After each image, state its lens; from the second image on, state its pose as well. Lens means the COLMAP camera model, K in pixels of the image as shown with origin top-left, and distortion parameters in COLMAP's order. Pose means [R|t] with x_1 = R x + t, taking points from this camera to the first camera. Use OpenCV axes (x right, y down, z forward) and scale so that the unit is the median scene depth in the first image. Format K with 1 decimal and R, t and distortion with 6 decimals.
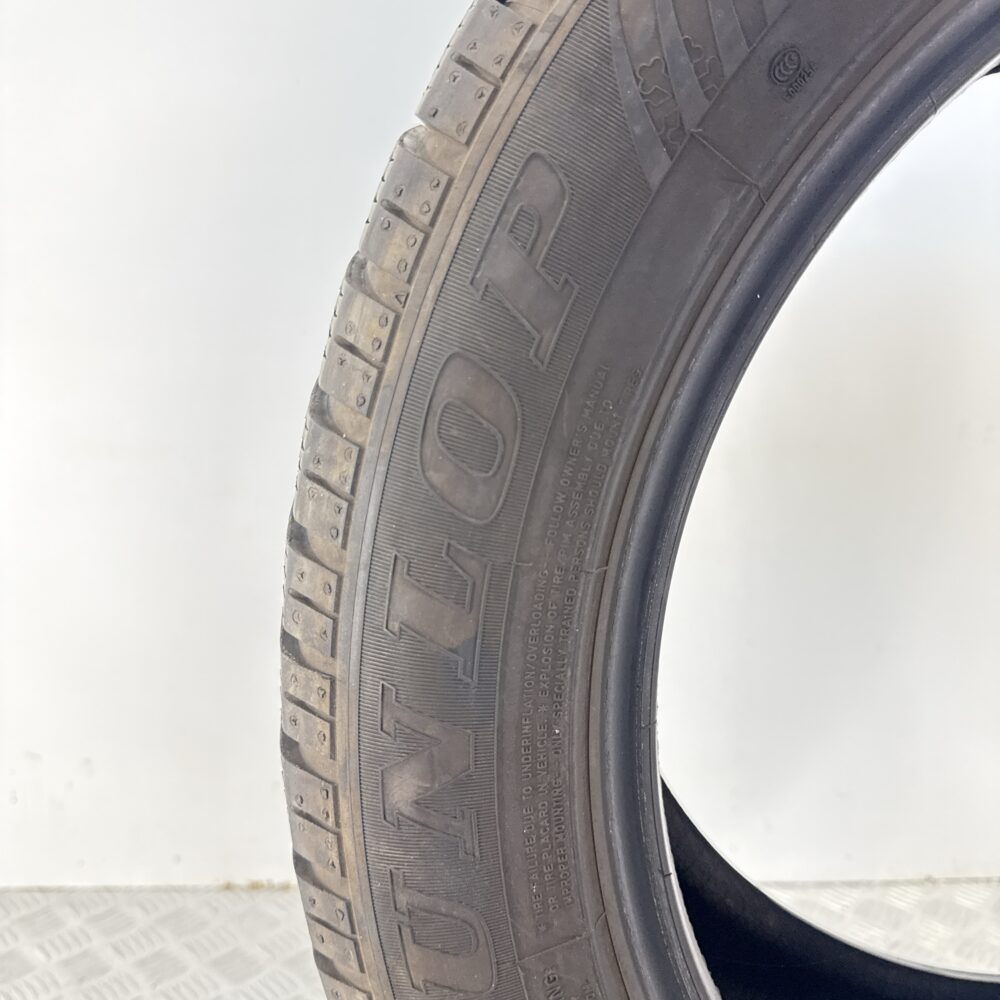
lens RADIAL K [[993.2, 0, 499.6], [0, 993.2, 516.3], [0, 0, 1]] dist [0.100017, -0.211703]
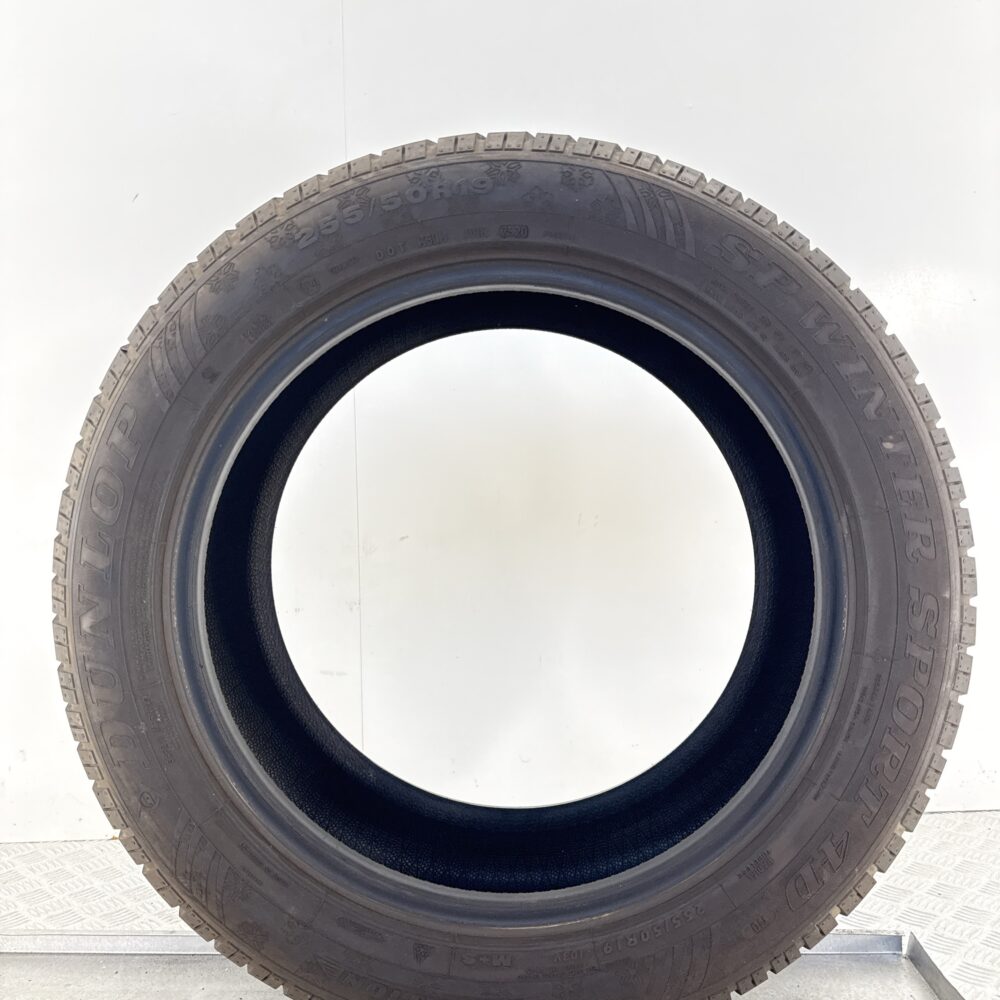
lens RADIAL K [[993.2, 0, 499.6], [0, 993.2, 516.3], [0, 0, 1]] dist [0.100017, -0.211703]
pose [[0.999650, -0.024508, -0.009980, 1.124656], [0.022715, 0.988207, -0.151431, 0.444872], [0.013573, 0.151151, 0.988417, -1.848227]]
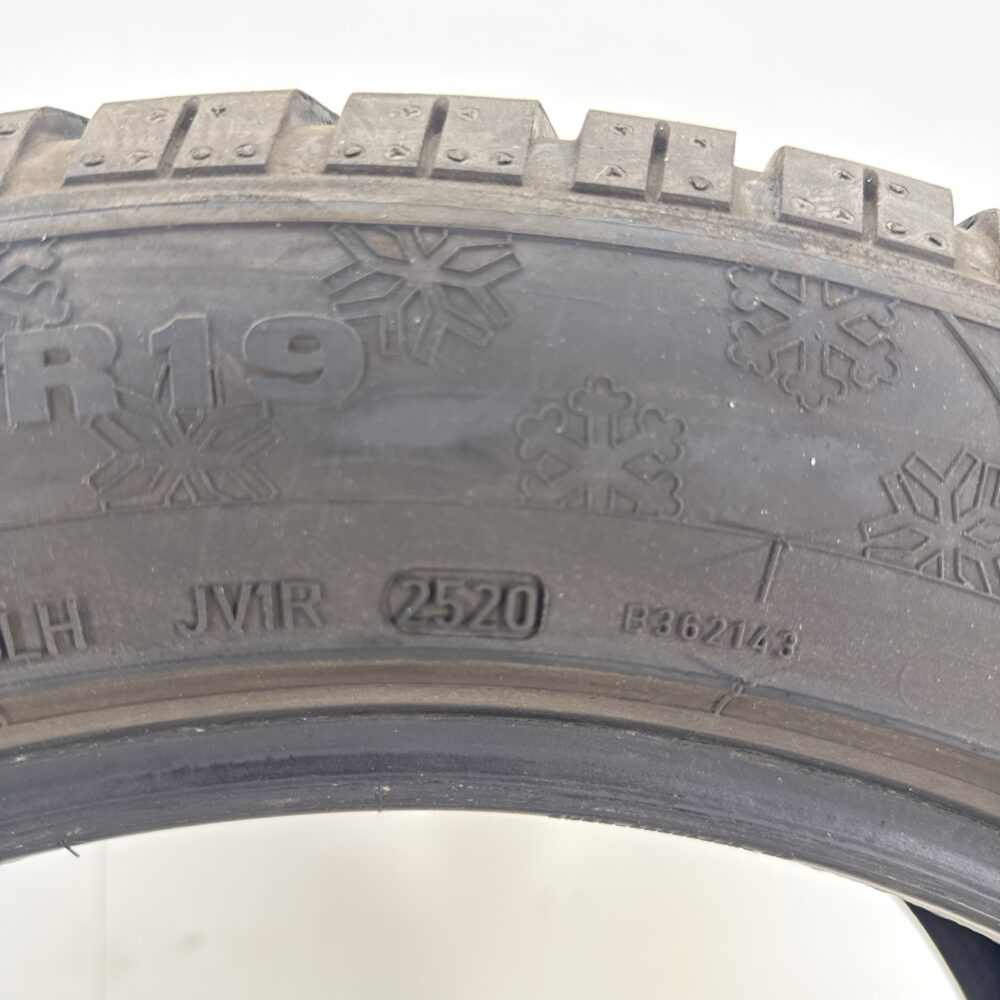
lens RADIAL K [[952.0, 0, 500.0], [0, 952.0, 500.0], [0, 0, 1]] dist [0.166766, -0.429651]
pose [[0.996695, 0.011860, 0.080369, 1.133014], [0.005276, 0.977749, -0.209713, -0.754510], [-0.081068, 0.209444, 0.974454, 0.374291]]
